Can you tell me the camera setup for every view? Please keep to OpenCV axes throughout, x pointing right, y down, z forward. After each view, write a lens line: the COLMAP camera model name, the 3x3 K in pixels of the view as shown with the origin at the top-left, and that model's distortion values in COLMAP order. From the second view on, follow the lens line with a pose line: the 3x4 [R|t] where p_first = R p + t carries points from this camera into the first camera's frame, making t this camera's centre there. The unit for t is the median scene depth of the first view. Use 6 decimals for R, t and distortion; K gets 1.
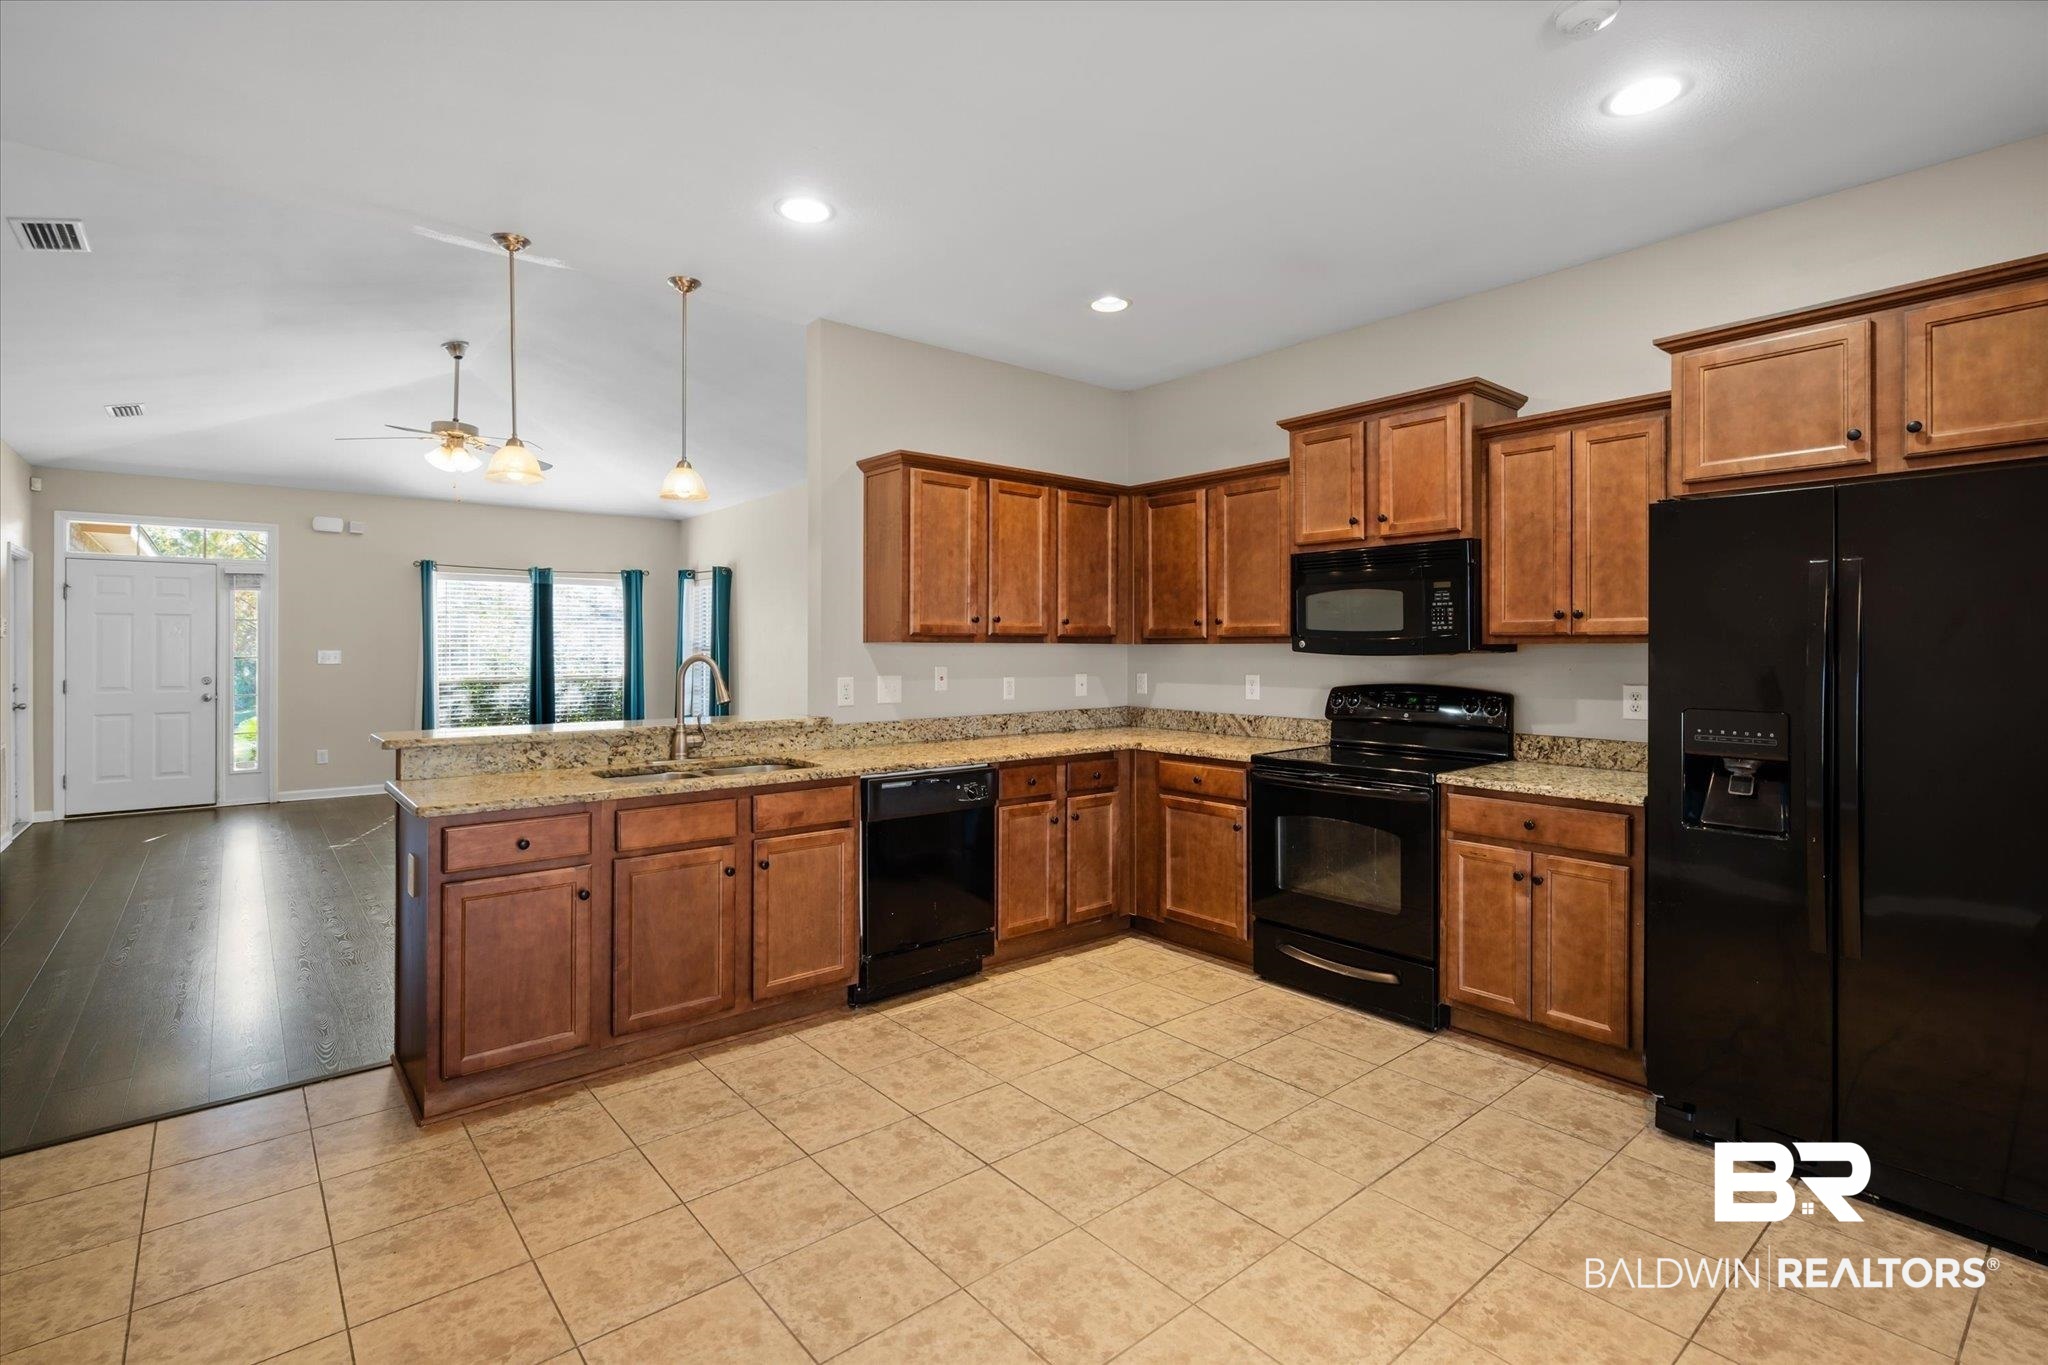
lens RADIAL K [[948.0, 0, 1009.3], [0, 948.0, 653.8], [0, 0, 1]] dist [-0.000159, 0.000502]
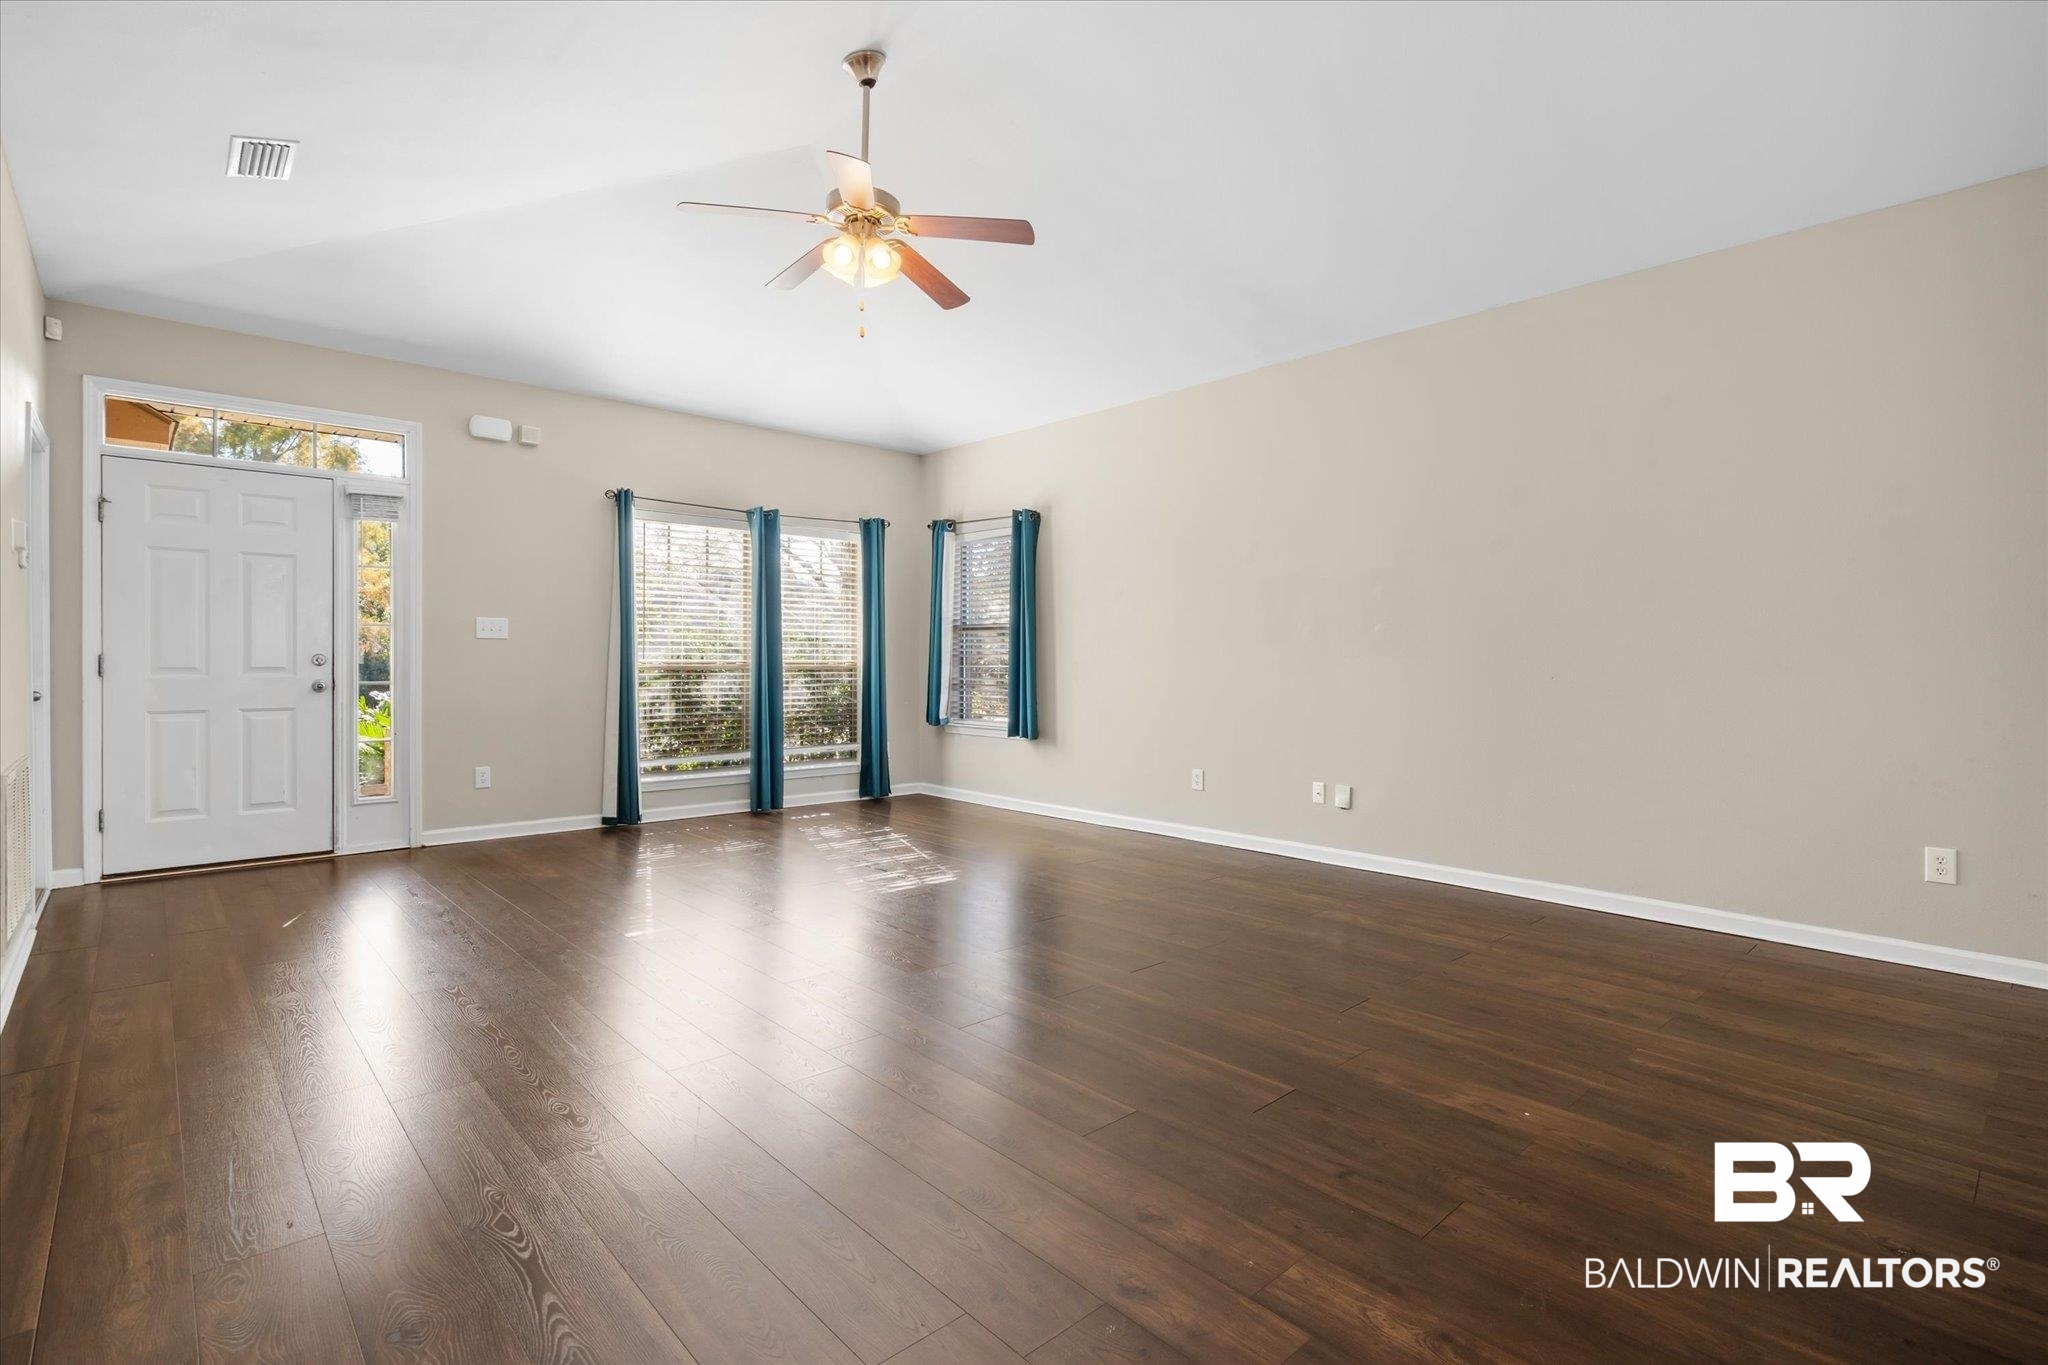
lens RADIAL K [[938.7, 0, 1003.3], [0, 938.7, 673.0], [0, 0, 1]] dist [-0.002608, 0.000377]
pose [[0.998169, 0.001565, 0.060460, -0.379320], [-0.001943, 0.999979, 0.006187, 0.029038], [-0.060449, -0.006293, 0.998151, 0.304090]]
